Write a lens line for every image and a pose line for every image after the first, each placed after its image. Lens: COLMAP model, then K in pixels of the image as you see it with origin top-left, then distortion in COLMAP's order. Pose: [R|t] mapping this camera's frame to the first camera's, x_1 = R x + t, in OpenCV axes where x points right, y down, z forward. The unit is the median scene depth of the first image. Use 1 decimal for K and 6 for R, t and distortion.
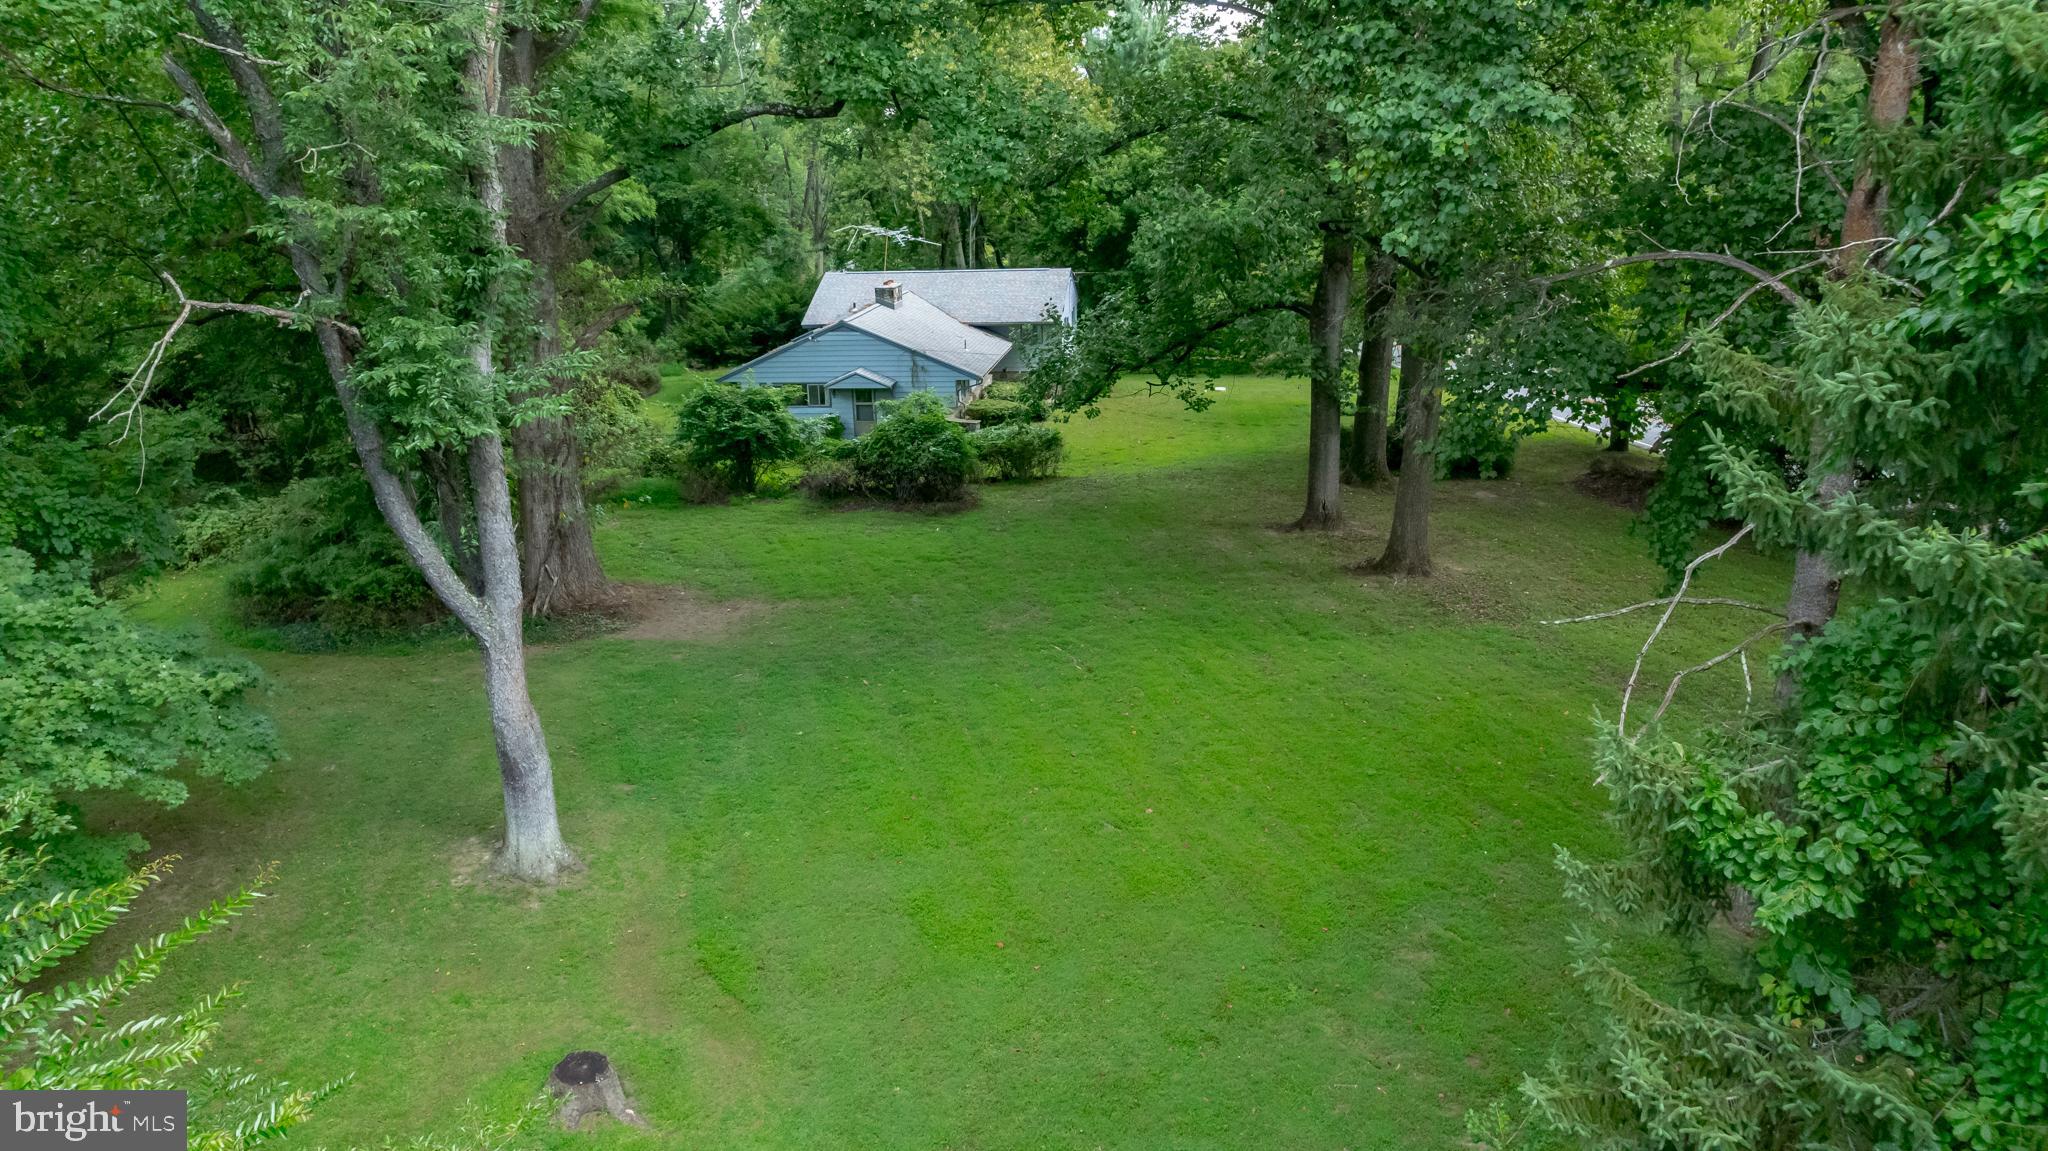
lens RADIAL K [[1302.9, 0, 1024.0], [0, 1302.9, 575.5], [0, 0, 1]] dist [-0.051080, 0.000771]
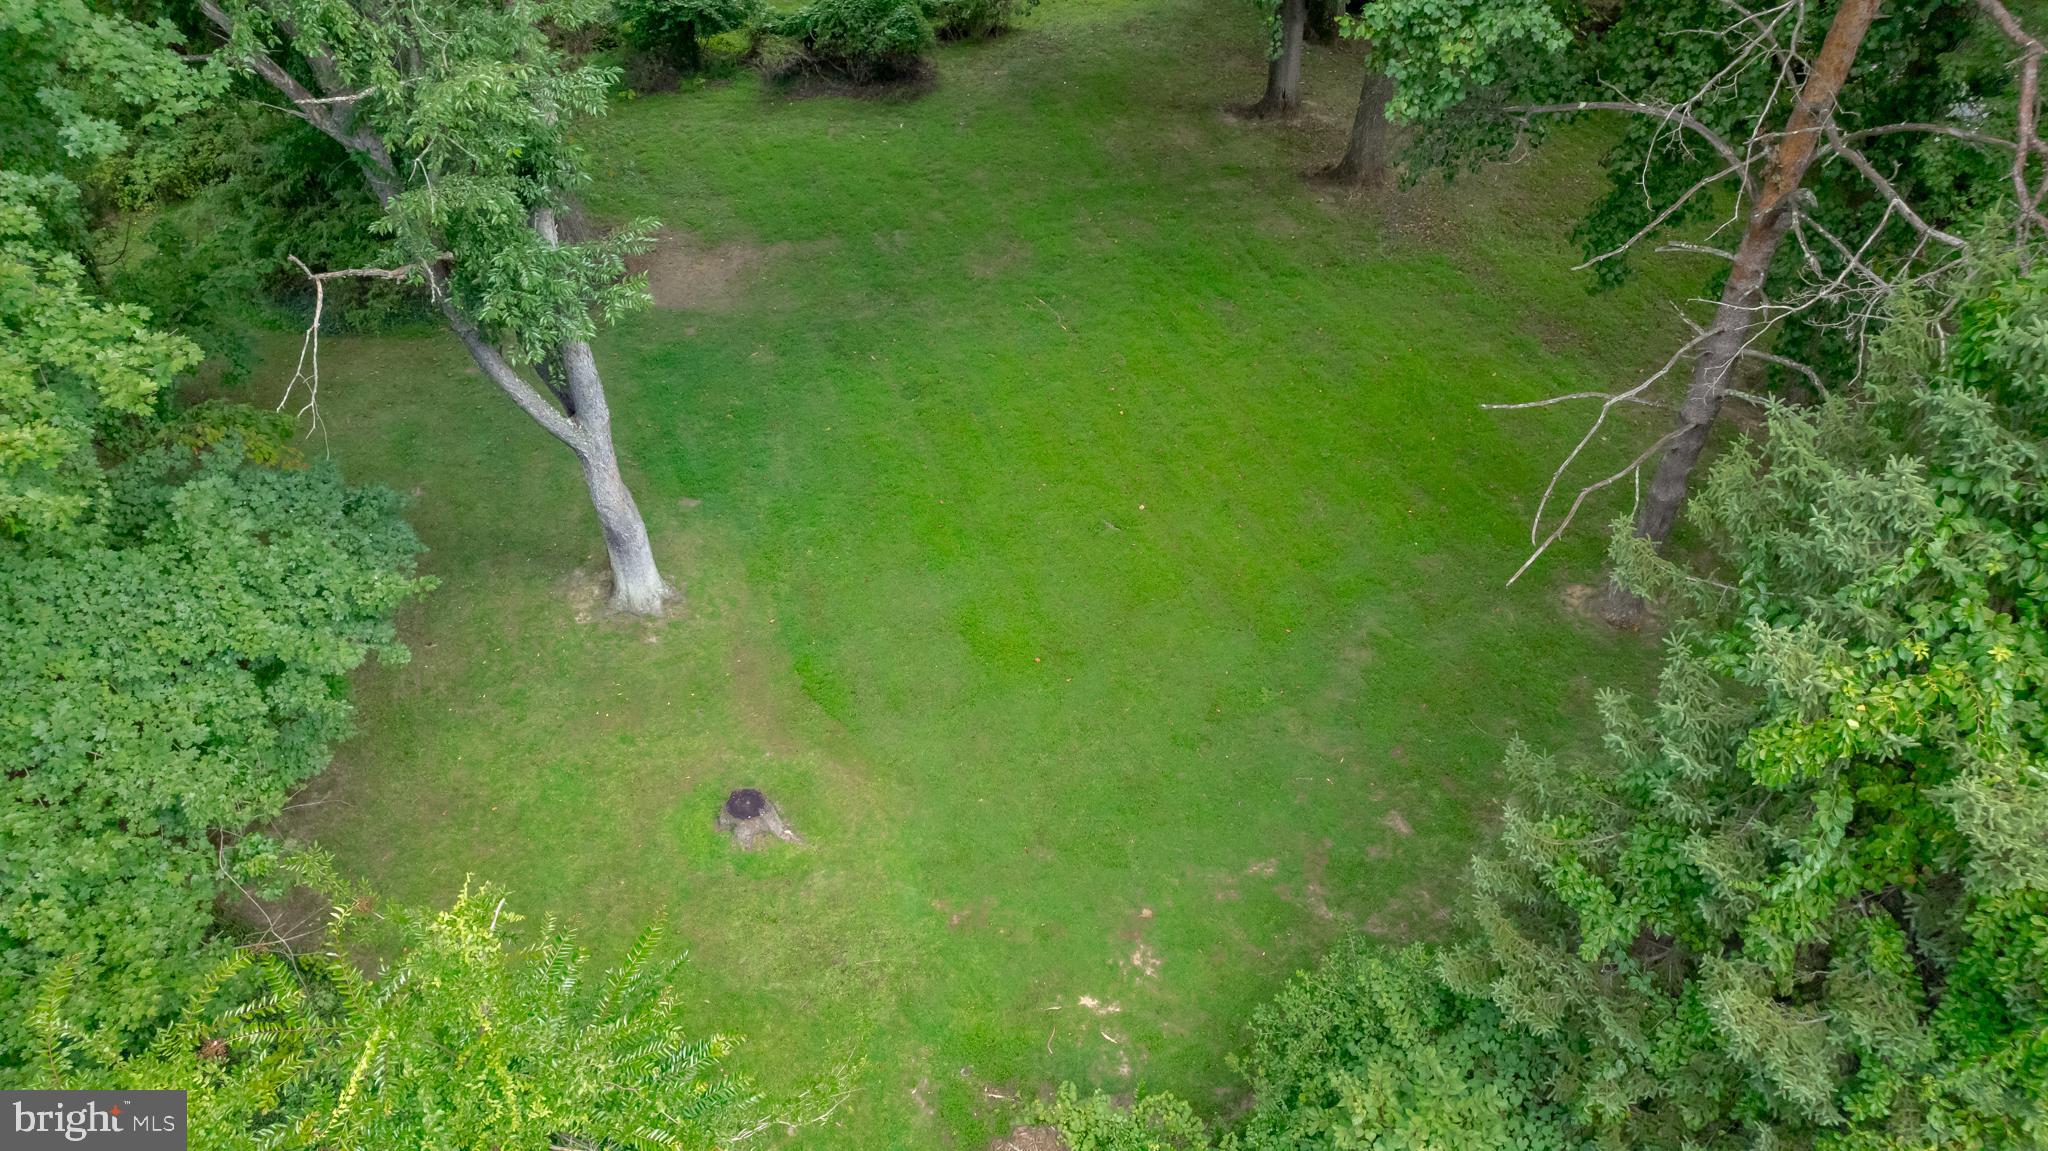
lens RADIAL K [[1302.9, 0, 1024.0], [0, 1302.9, 575.5], [0, 0, 1]] dist [-0.051080, 0.000771]
pose [[0.997205, -0.055726, 0.049767, -0.081498], [0.028175, 0.897407, 0.440303, -0.318378], [-0.069198, -0.437670, 0.896469, -0.101554]]
